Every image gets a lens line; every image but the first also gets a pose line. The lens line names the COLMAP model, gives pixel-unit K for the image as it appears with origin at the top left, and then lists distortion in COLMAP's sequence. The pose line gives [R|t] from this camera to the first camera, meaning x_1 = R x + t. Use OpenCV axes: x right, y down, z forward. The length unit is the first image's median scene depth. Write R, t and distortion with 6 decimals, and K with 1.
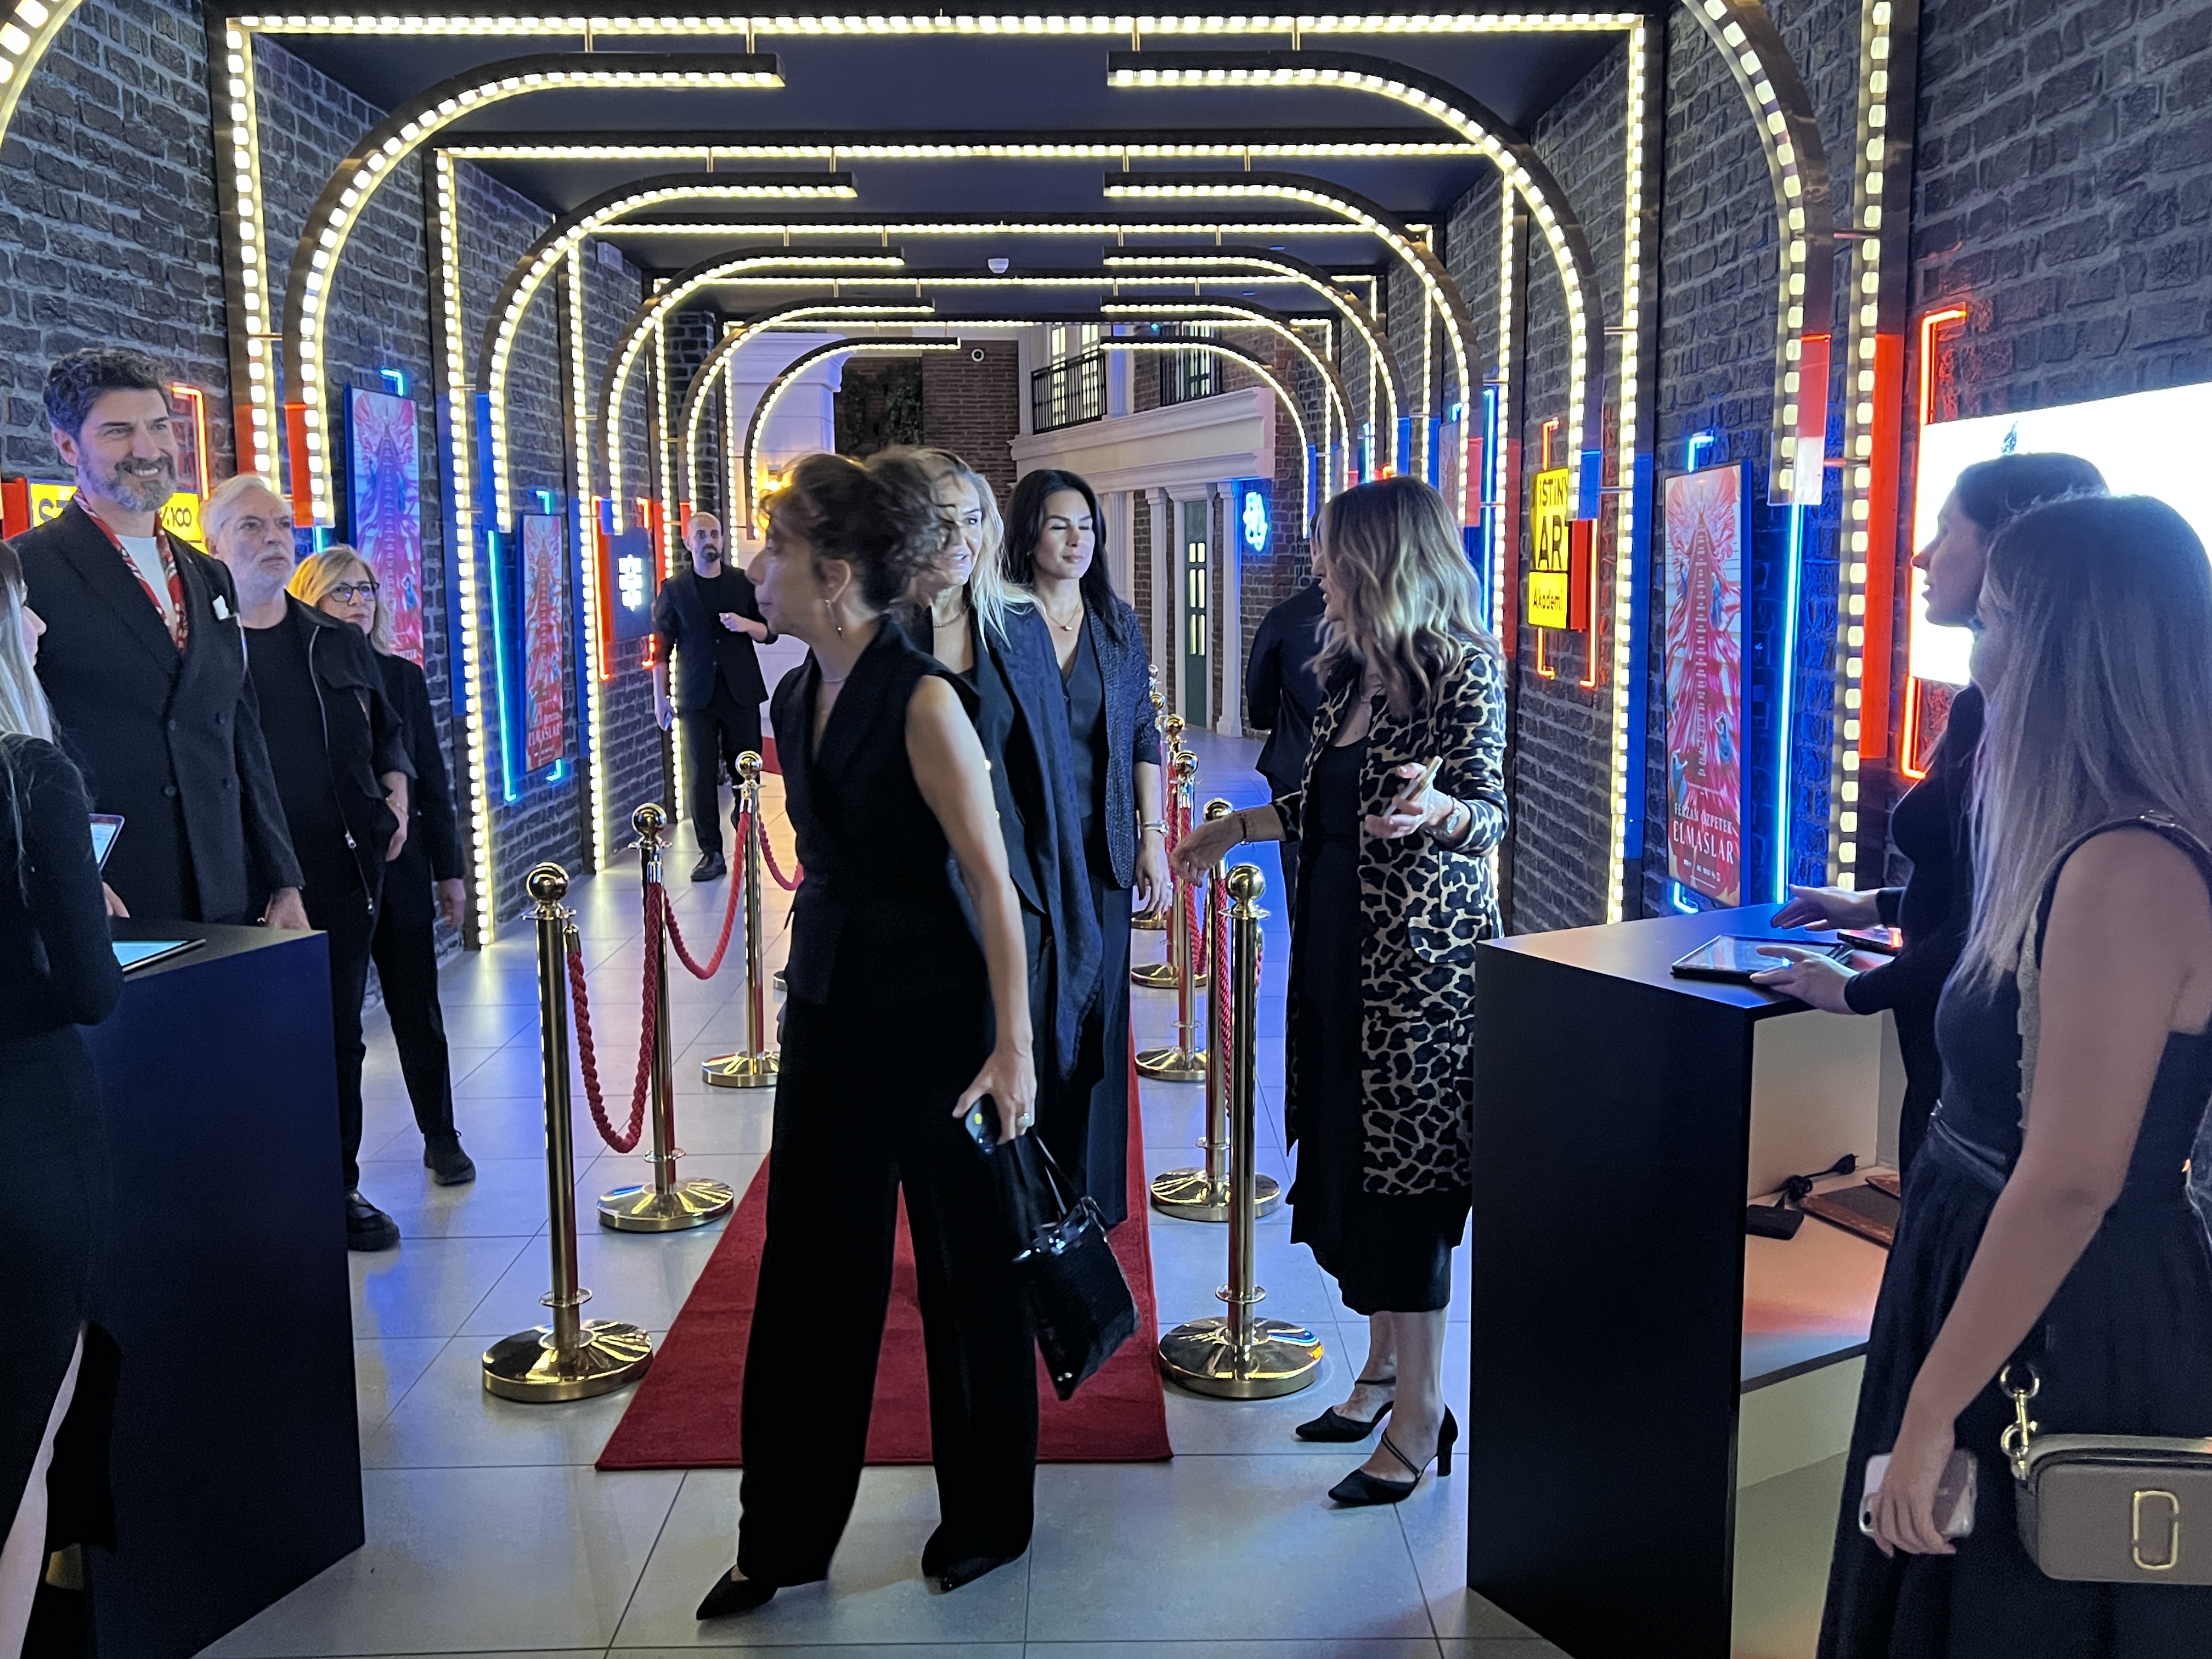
lens RADIAL K [[2016.7, 0, 1124.4], [0, 2016.7, 825.1], [0, 0, 1]] dist [0.041128, -0.041694]
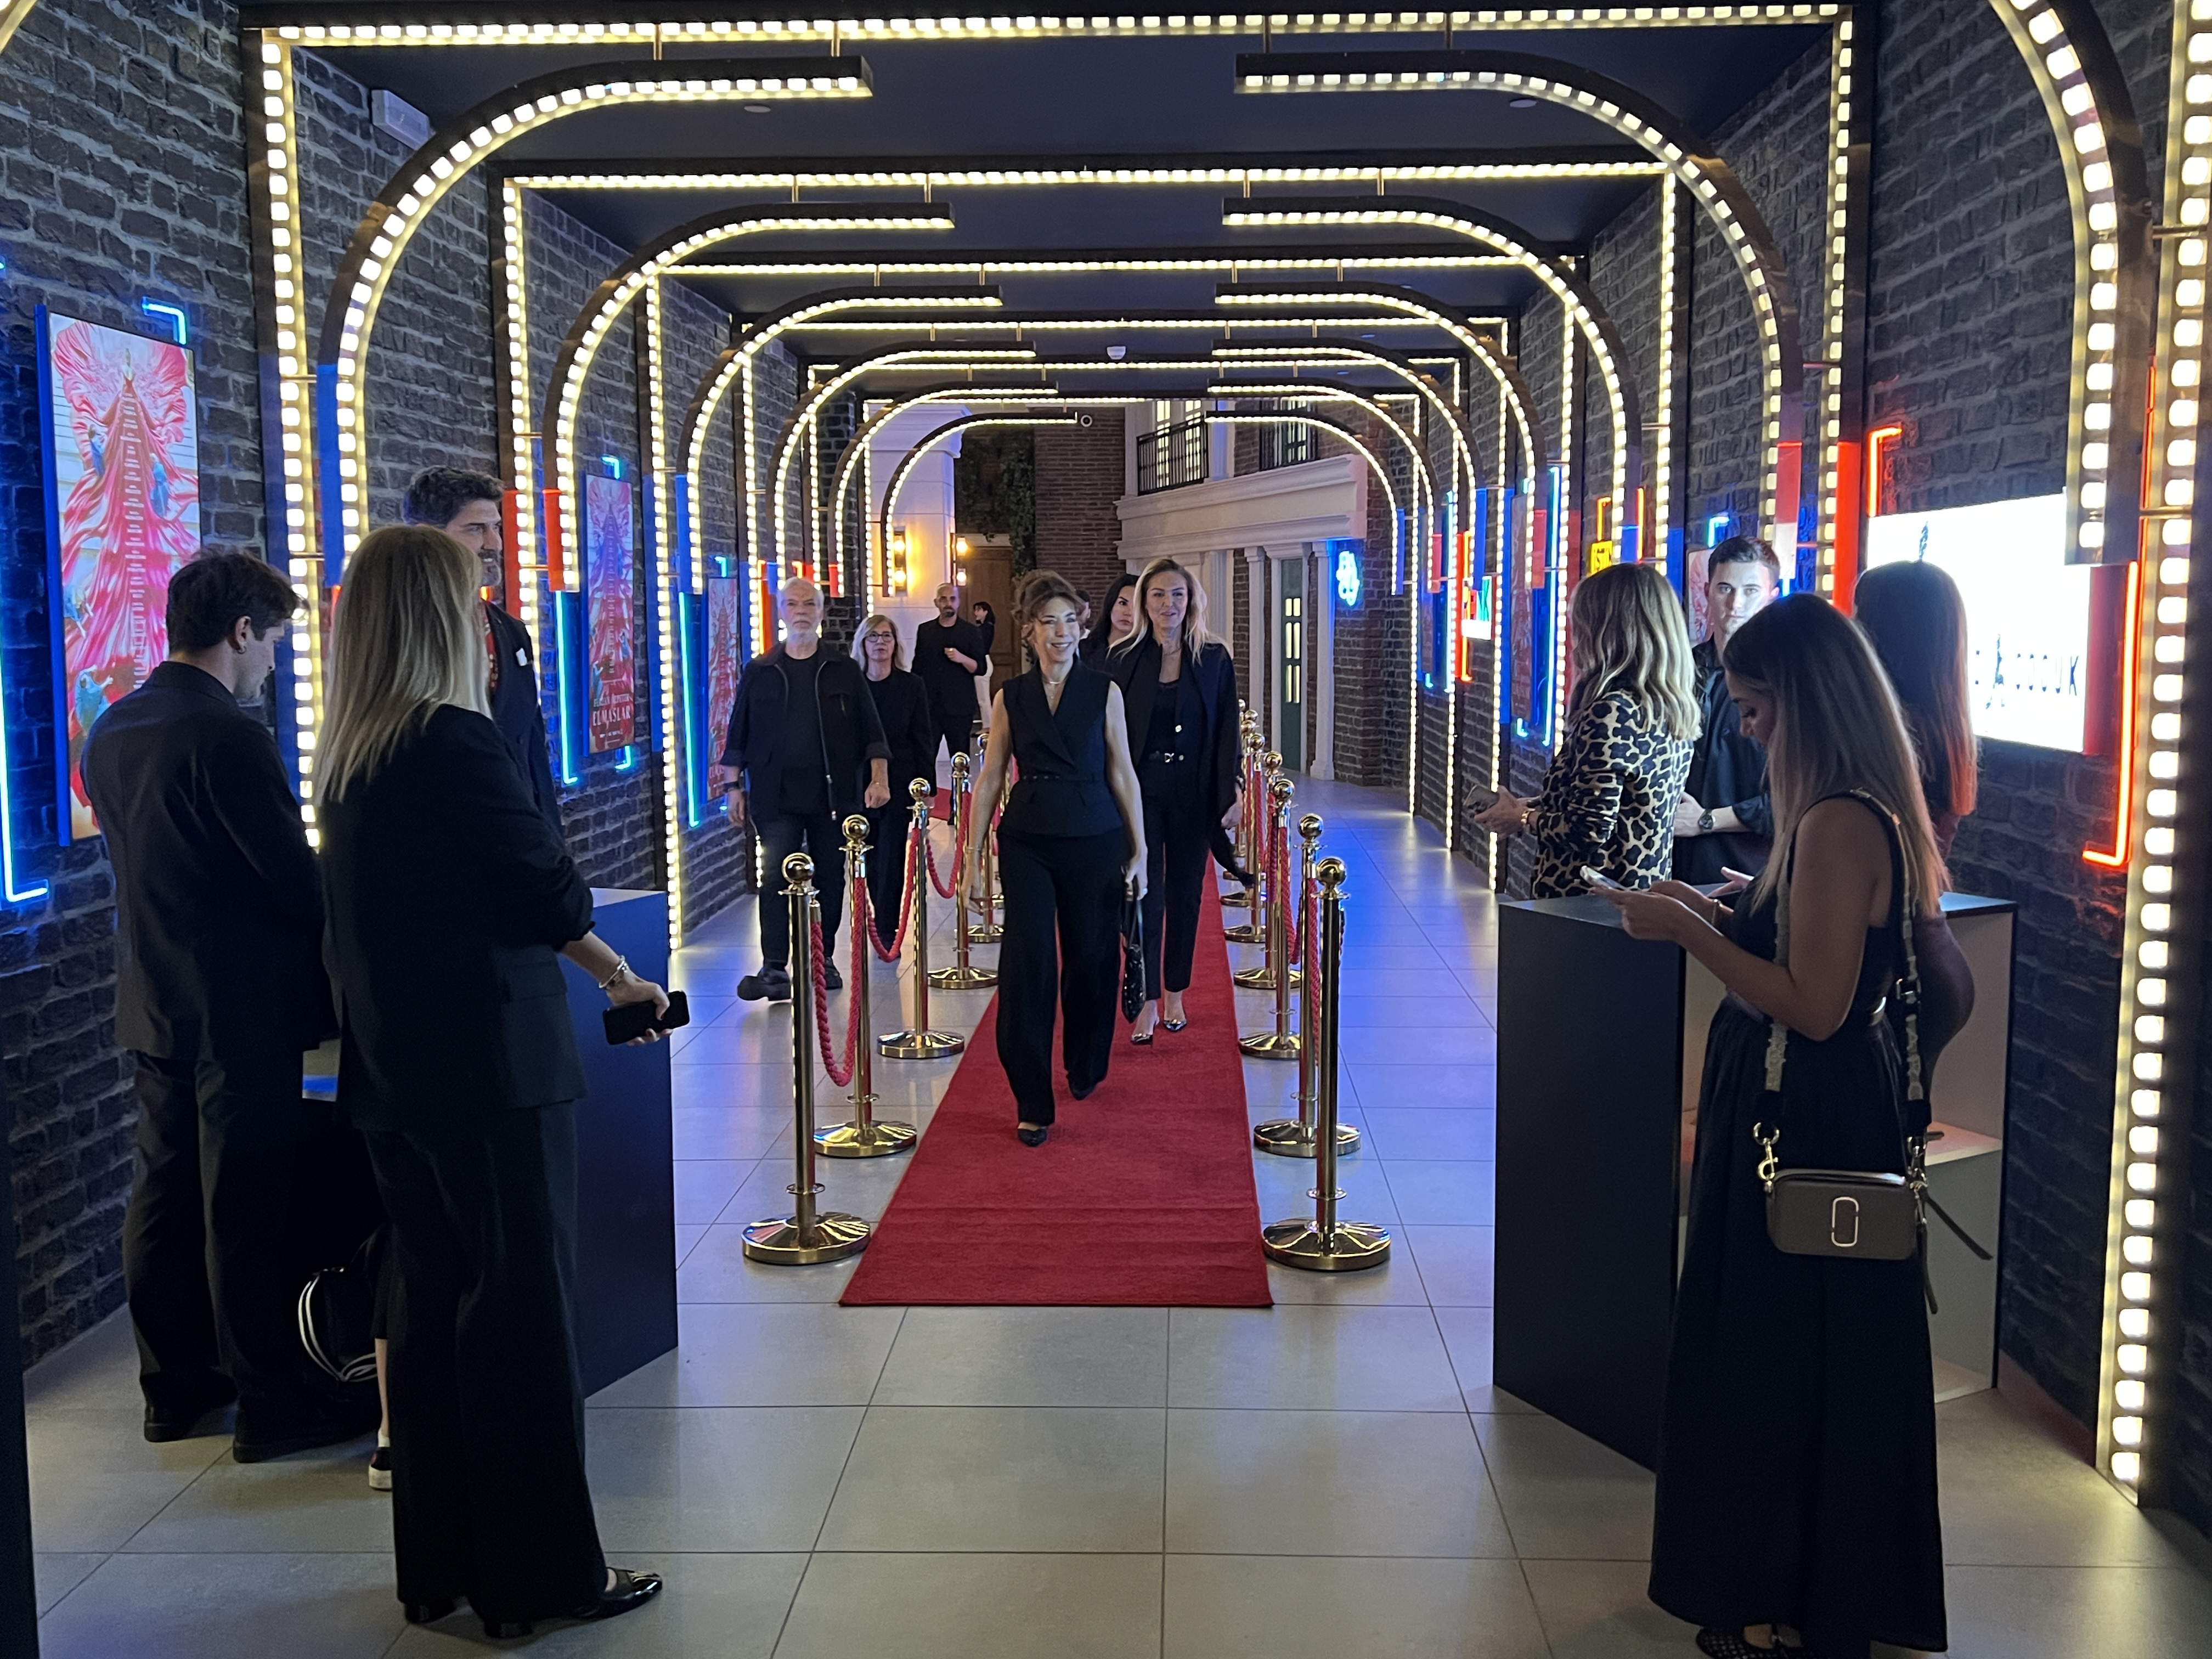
lens RADIAL K [[2032.0, 0, 1121.4], [0, 2032.0, 837.6], [0, 0, 1]] dist [0.024252, 0.000000]
pose [[0.998875, 0.006601, -0.046959, -0.008928], [-0.007519, 0.999784, -0.019388, 0.021333], [0.046821, 0.019719, 0.998709, -0.198062]]
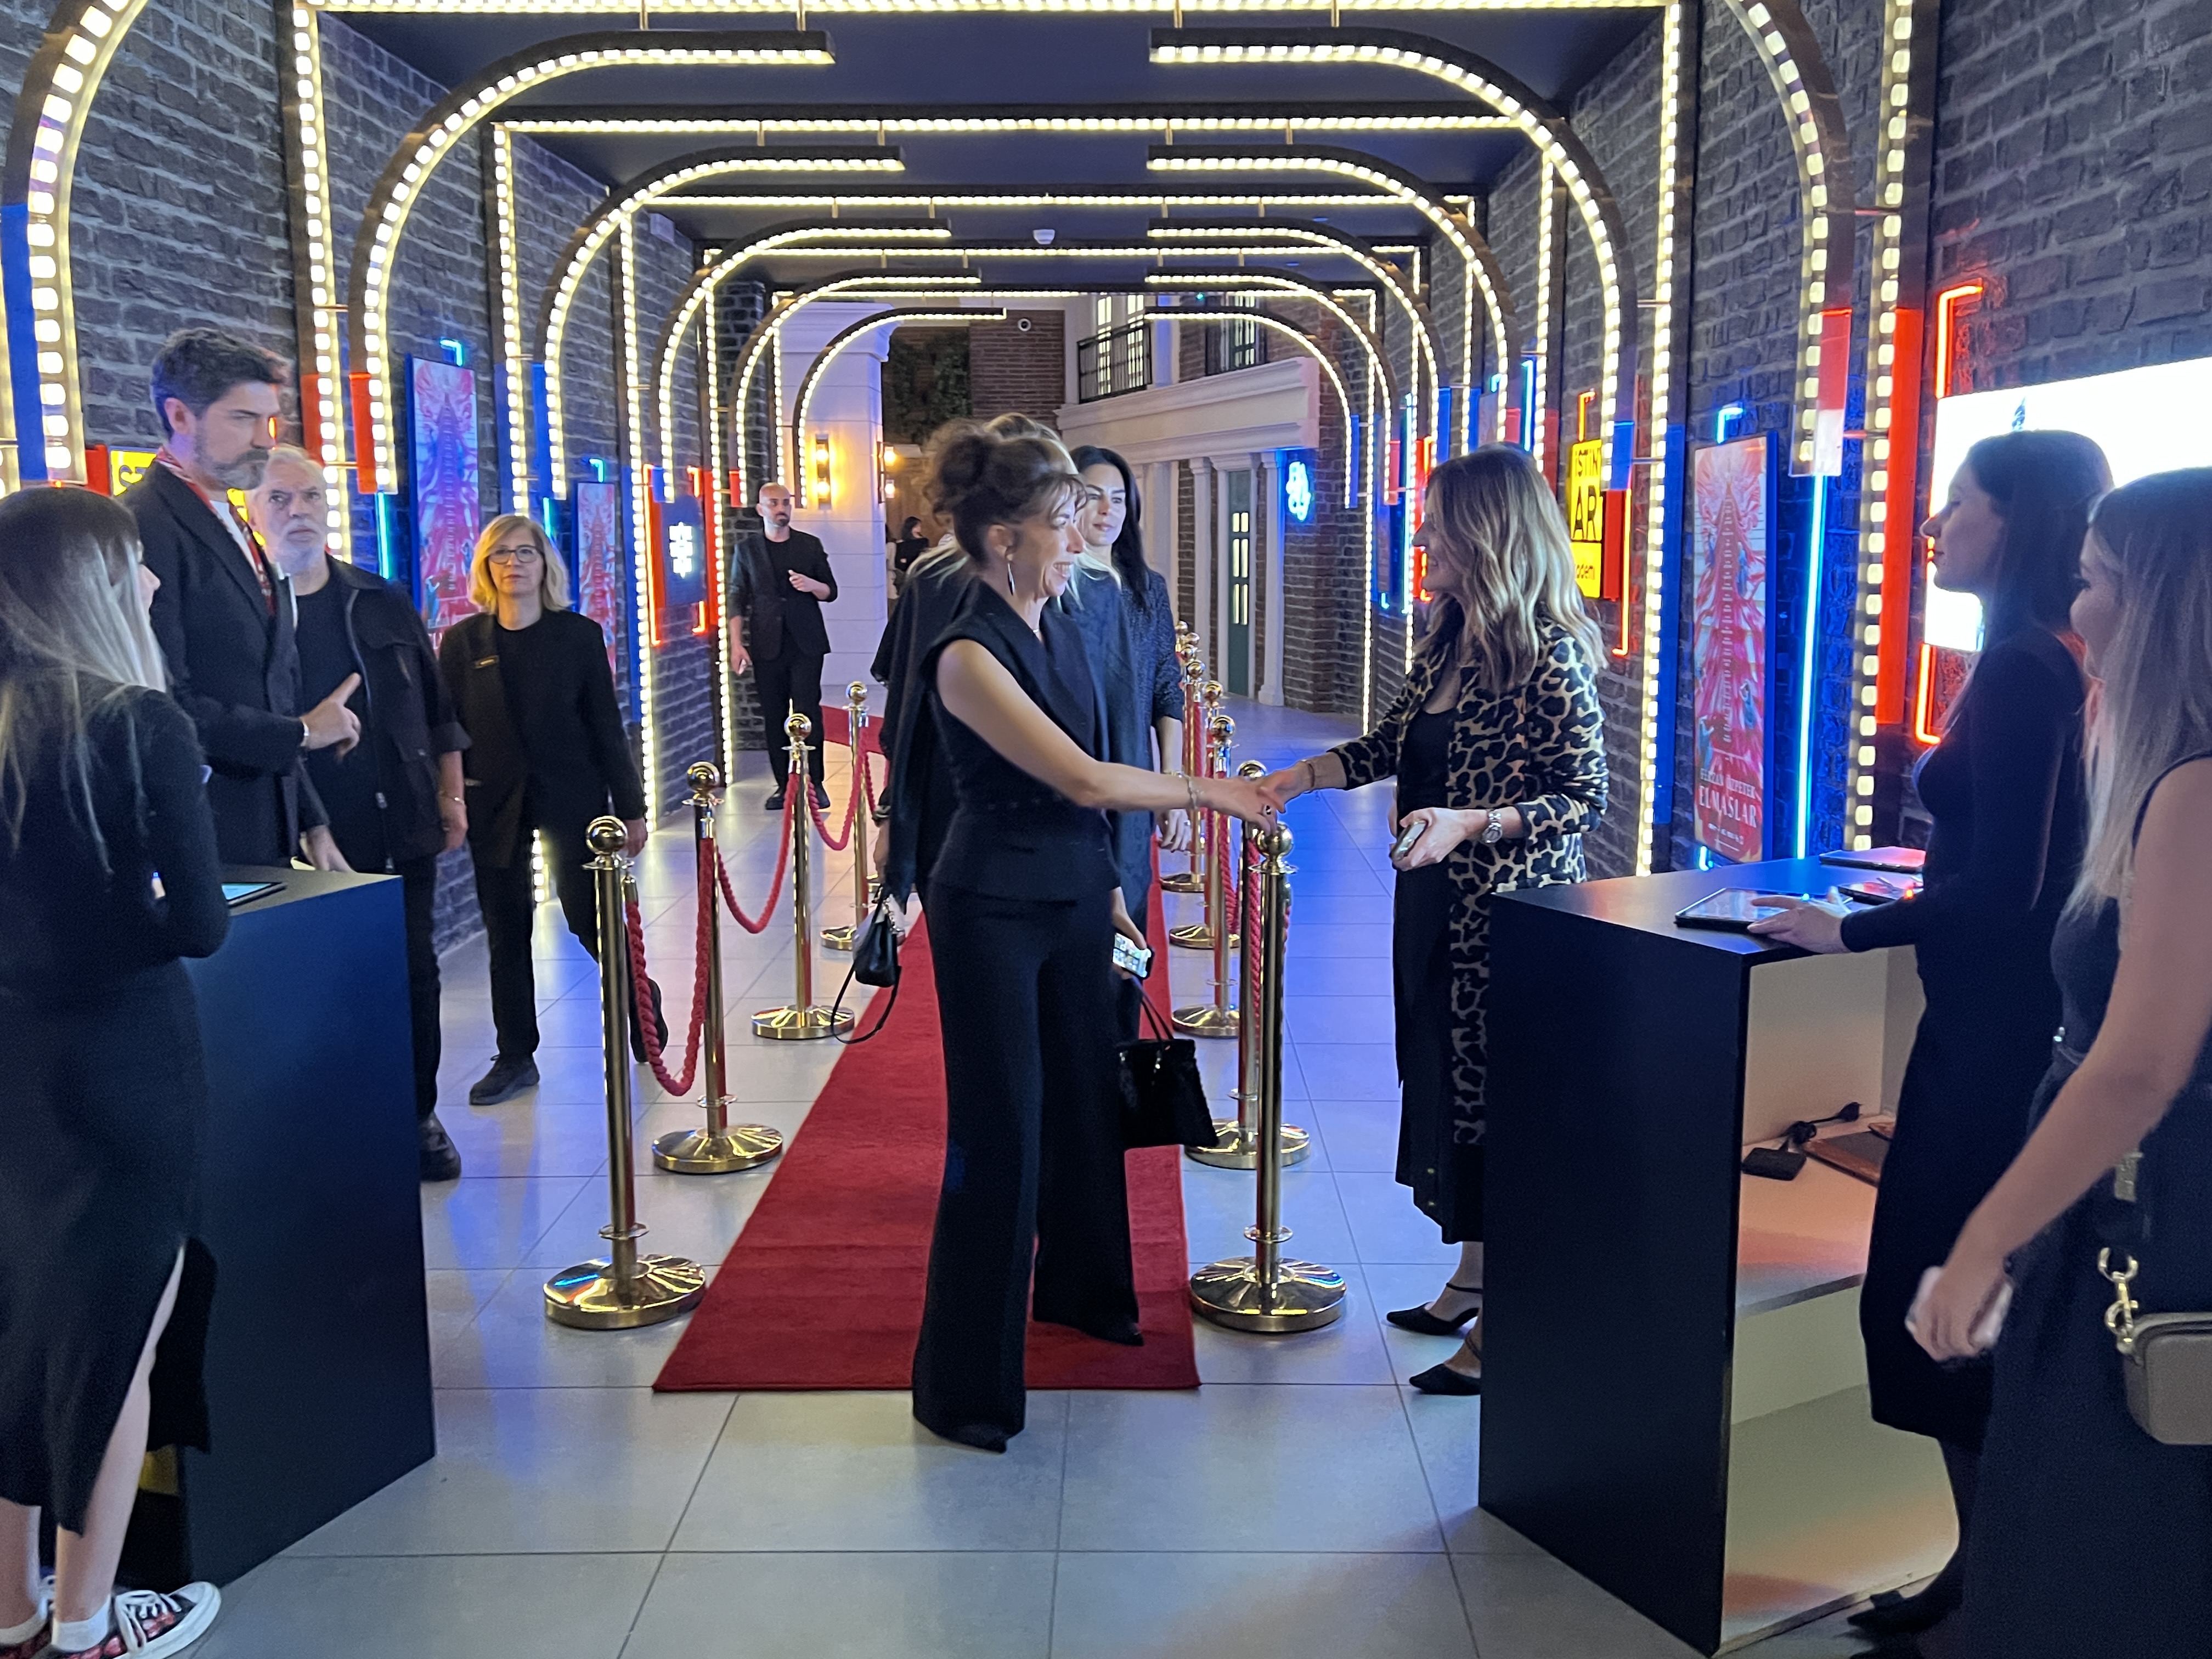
lens RADIAL K [[2016.7, 0, 1130.3], [0, 2016.7, 828.8], [0, 0, 1]] dist [0.041128, -0.041694]
pose [[0.999799, 0.006112, -0.019106, 0.003530], [-0.005799, 0.999848, 0.016415, 0.004203], [0.019204, -0.016301, 0.999683, -0.025794]]
